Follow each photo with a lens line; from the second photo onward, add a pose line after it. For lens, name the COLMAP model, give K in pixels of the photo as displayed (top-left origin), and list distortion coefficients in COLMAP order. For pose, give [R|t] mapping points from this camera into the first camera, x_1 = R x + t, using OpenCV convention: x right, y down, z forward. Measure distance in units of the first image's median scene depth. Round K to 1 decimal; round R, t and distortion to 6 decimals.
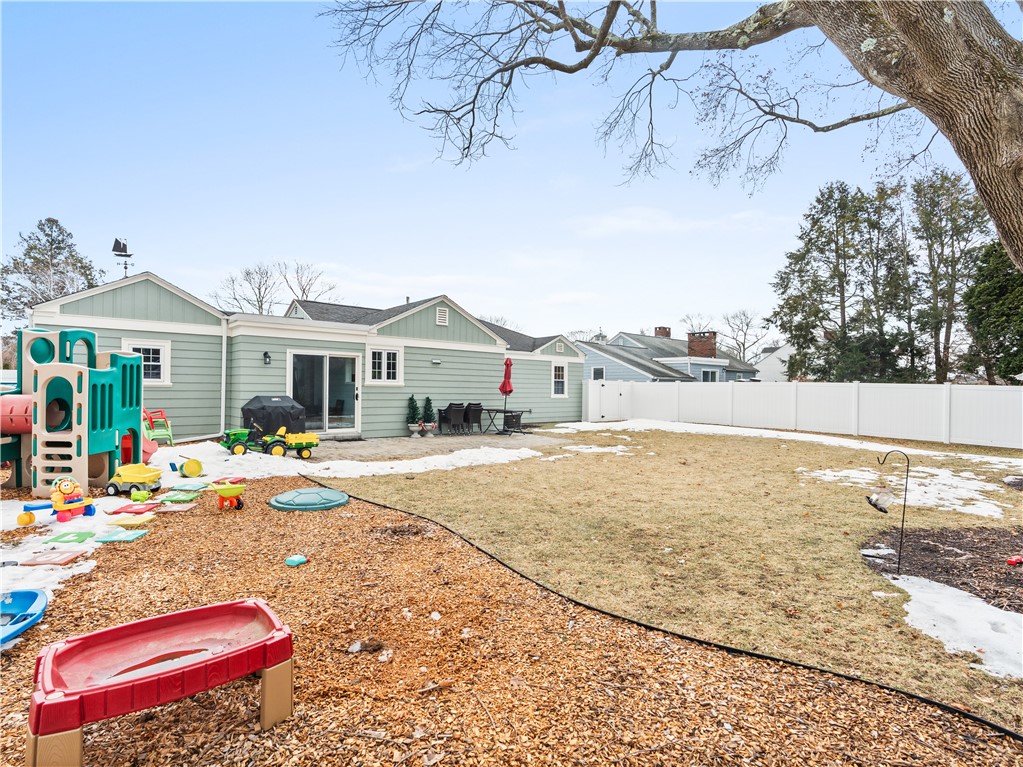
lens RADIAL K [[527.5, 0, 511.5], [0, 527.5, 383.5], [0, 0, 1]] dist [-0.010739, 0.002216]
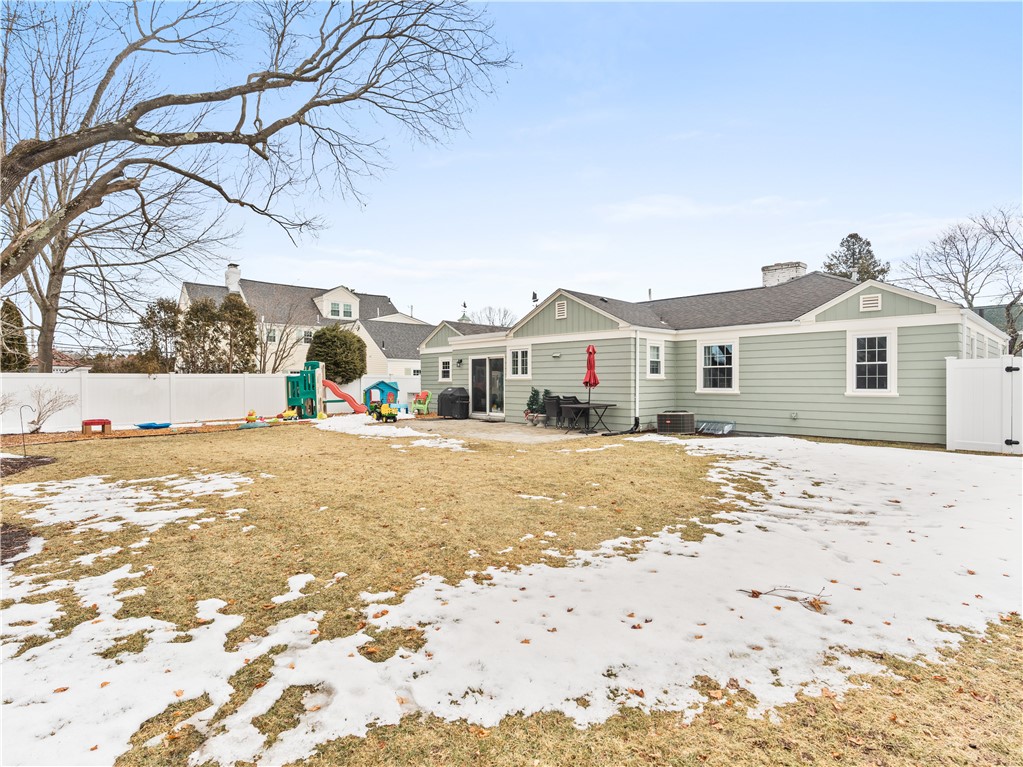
lens RADIAL K [[527.5, 0, 511.5], [0, 527.5, 383.5], [0, 0, 1]] dist [-0.010739, 0.002216]
pose [[0.035108, -0.005141, -0.999370, 0.933662], [0.013936, 0.999892, -0.004654, 0.018218], [0.999286, -0.013764, 0.035176, 0.927642]]
